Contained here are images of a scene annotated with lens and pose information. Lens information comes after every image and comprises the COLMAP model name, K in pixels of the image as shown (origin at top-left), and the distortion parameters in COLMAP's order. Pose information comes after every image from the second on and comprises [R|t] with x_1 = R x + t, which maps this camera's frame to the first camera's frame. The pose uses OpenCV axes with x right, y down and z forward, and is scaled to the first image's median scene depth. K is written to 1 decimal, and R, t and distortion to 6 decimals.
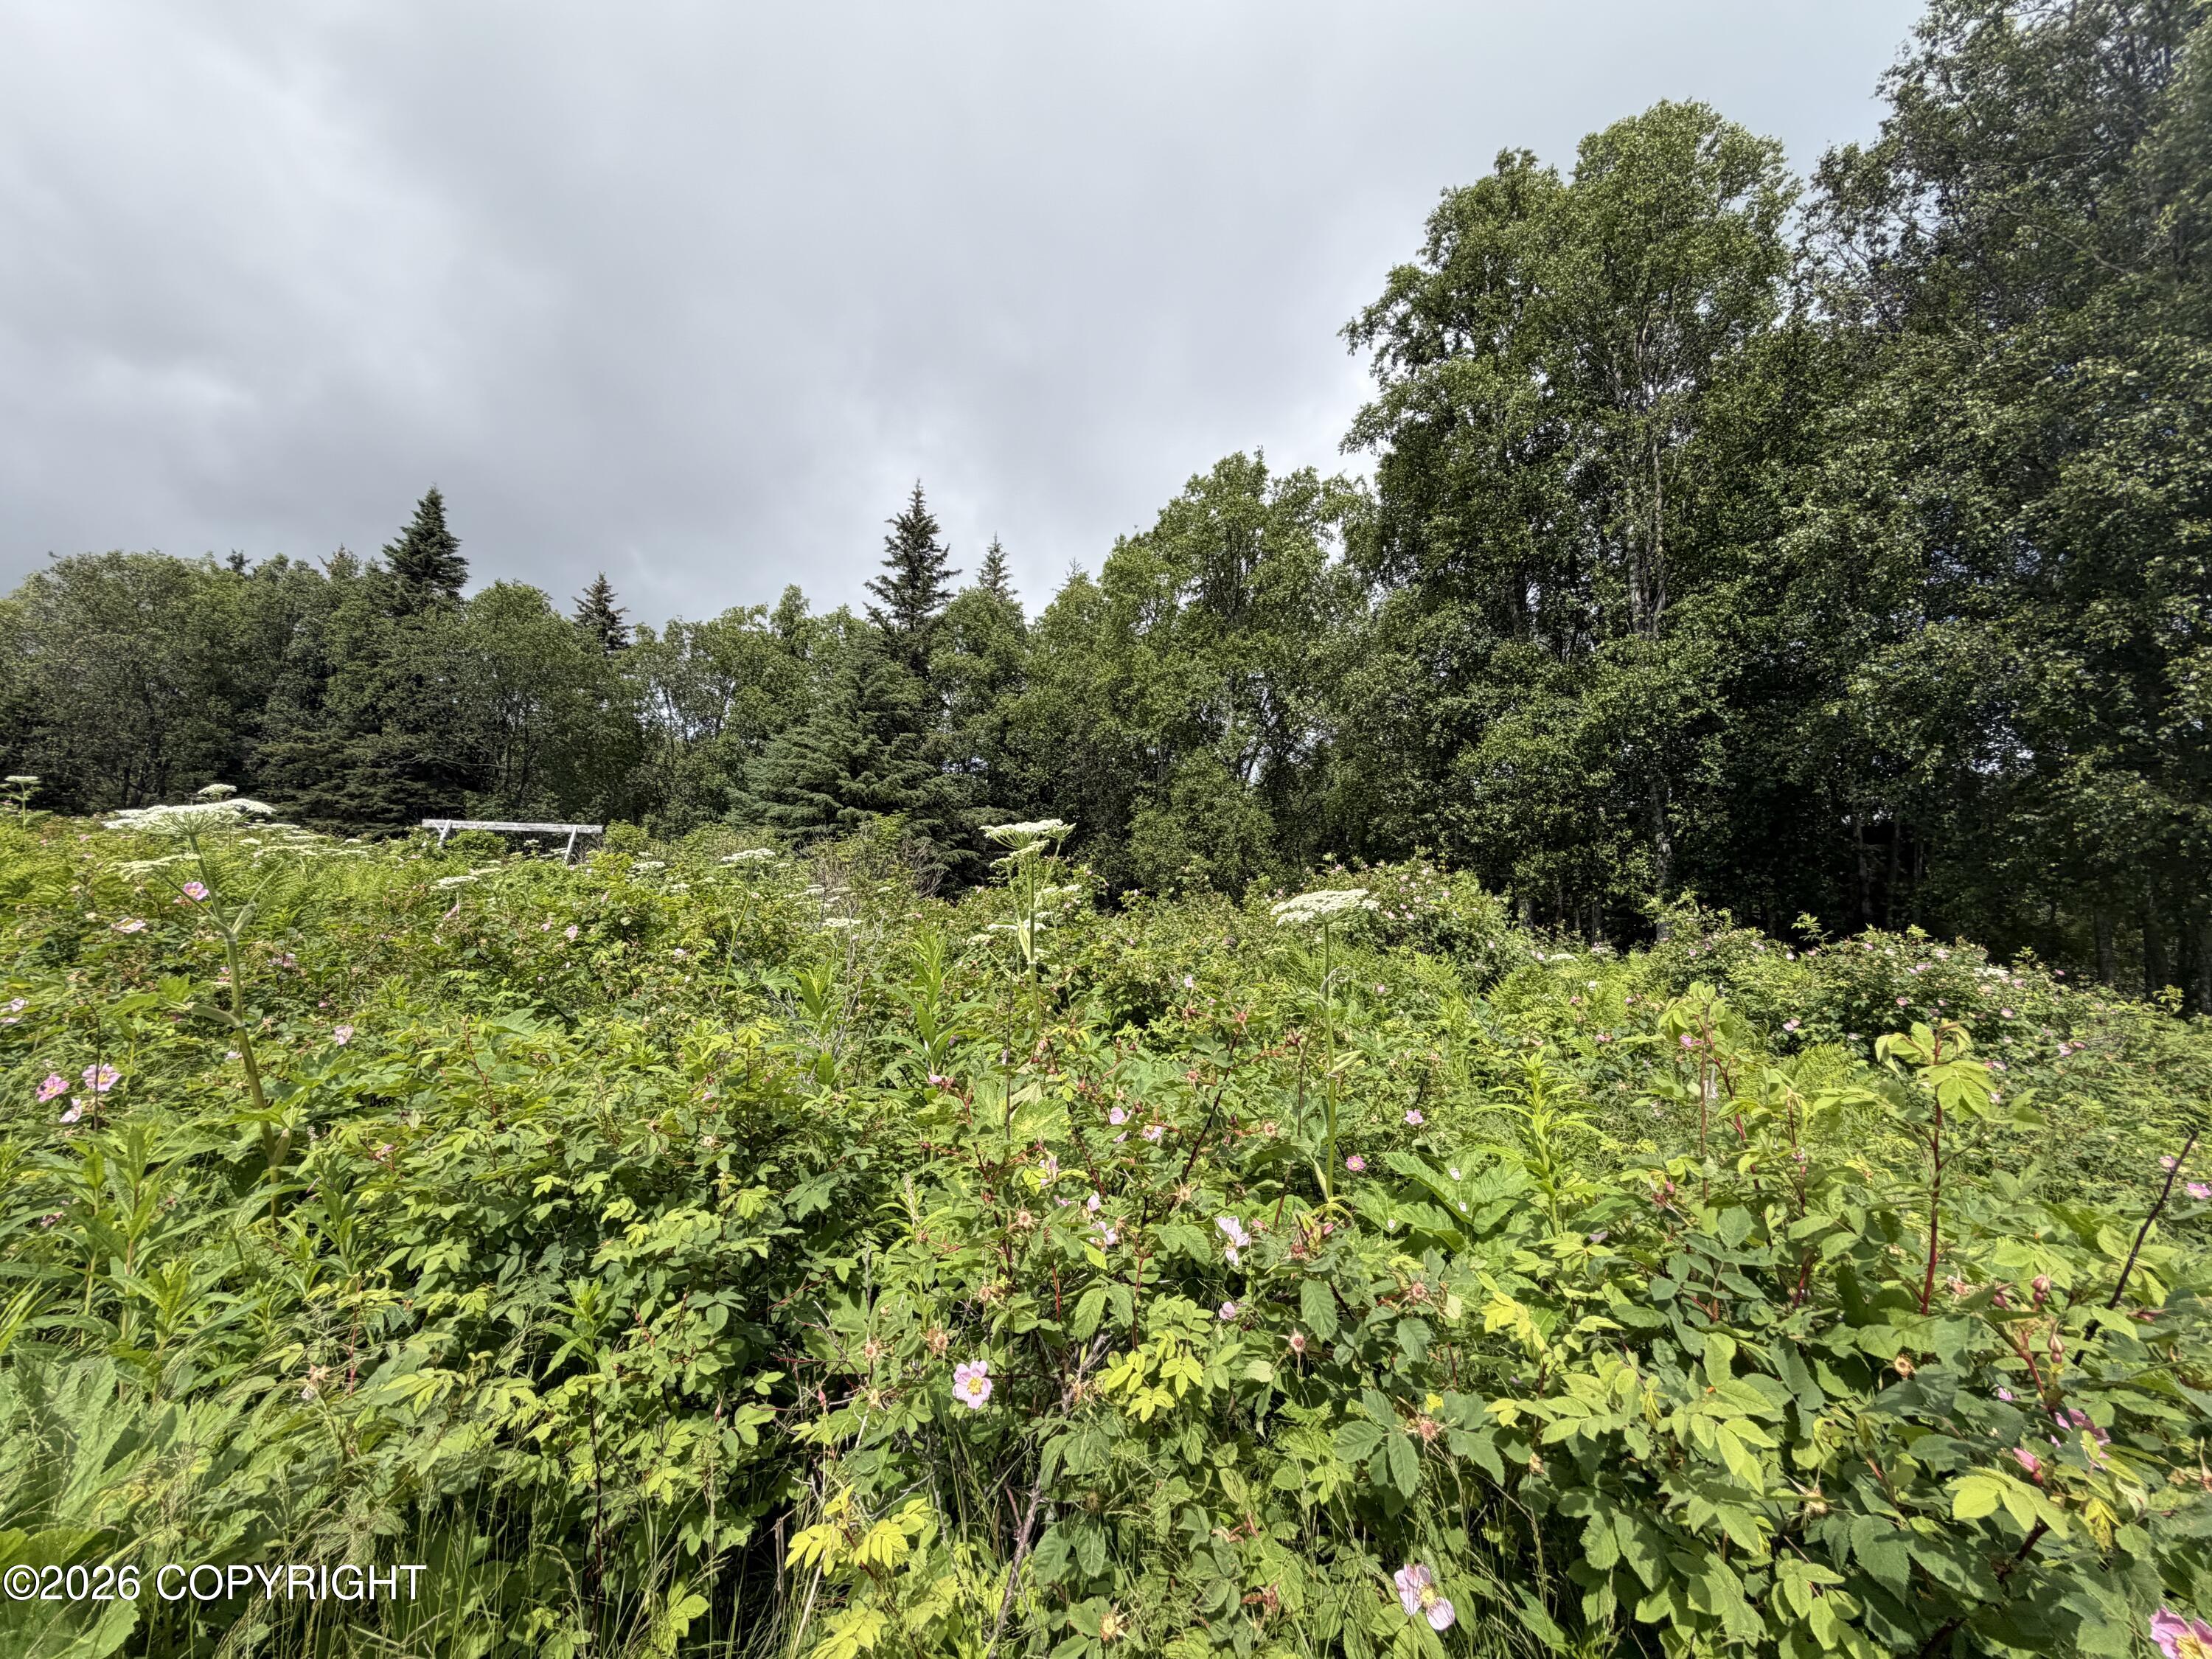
lens RADIAL K [[882.4, 0, 1095.1], [0, 882.4, 827.9], [0, 0, 1]] dist [0.004113, -0.000186]
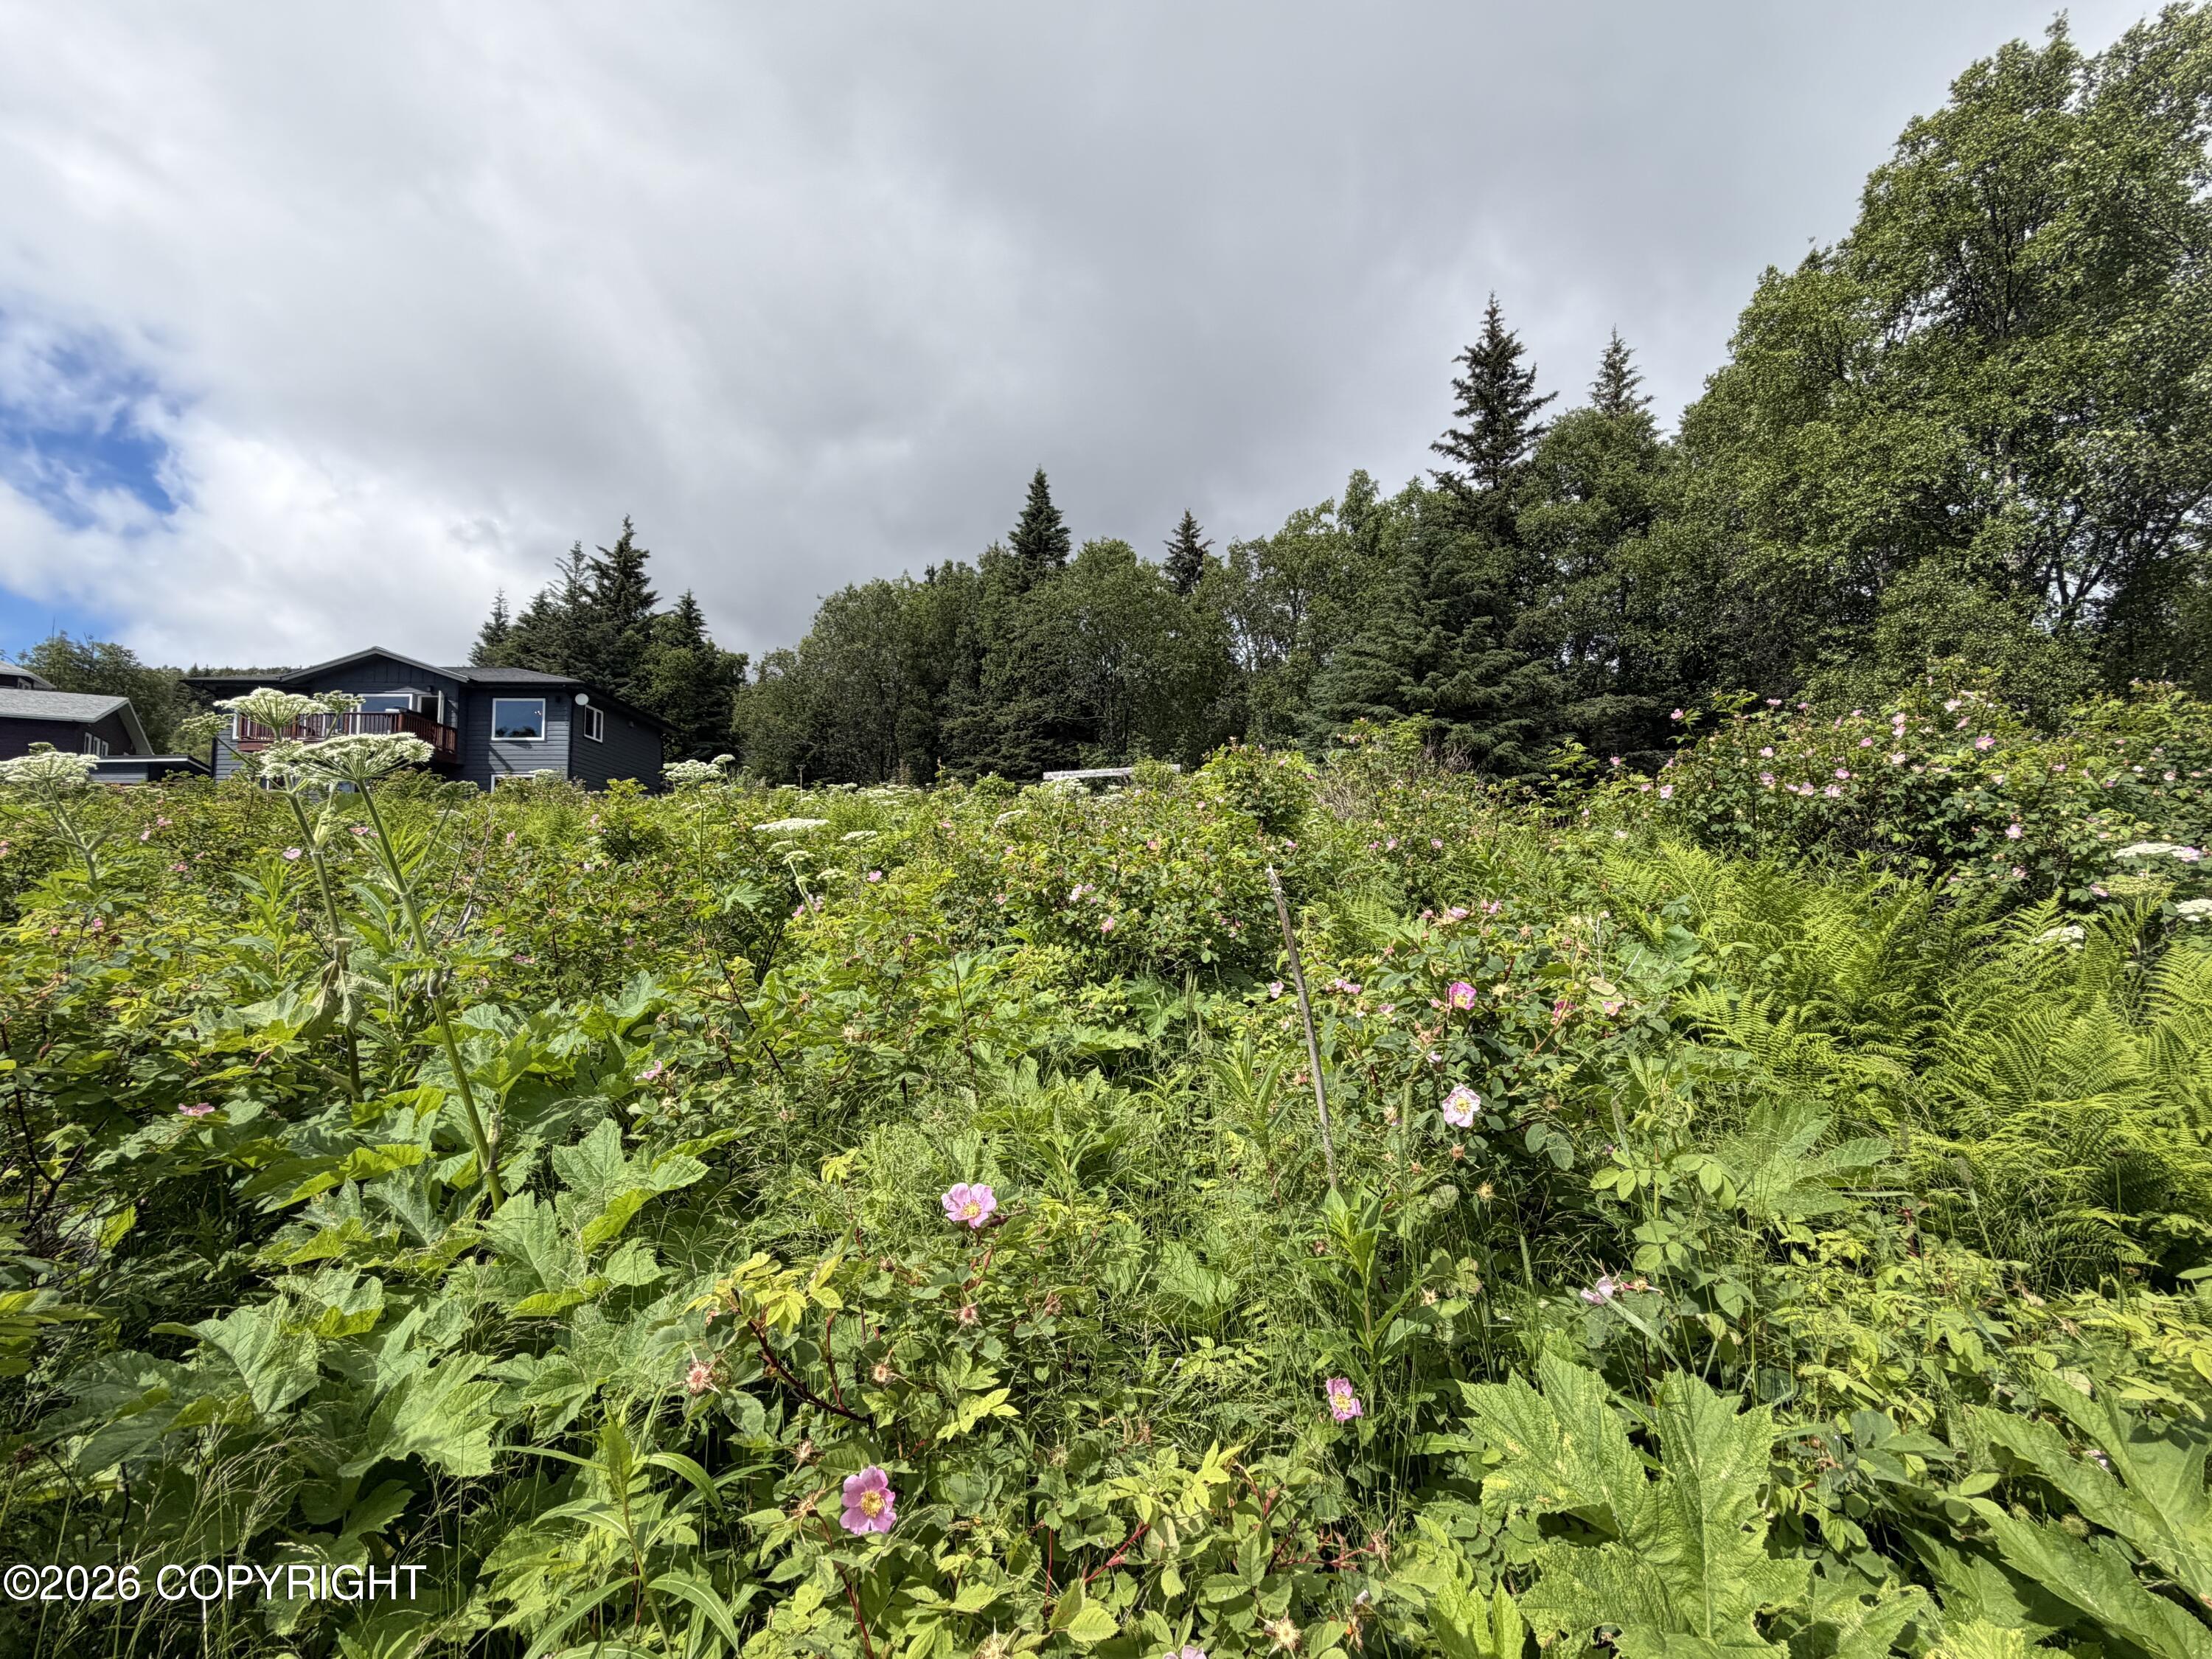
lens RADIAL K [[1001.5, 0, 1101.2], [0, 1001.5, 825.5], [0, 0, 1]] dist [0.003436, 0.001013]
pose [[0.788561, -0.050150, -0.612908, 0.087441], [0.097545, 0.994251, 0.044149, 0.010811], [0.607171, -0.094600, 0.788920, 0.053288]]
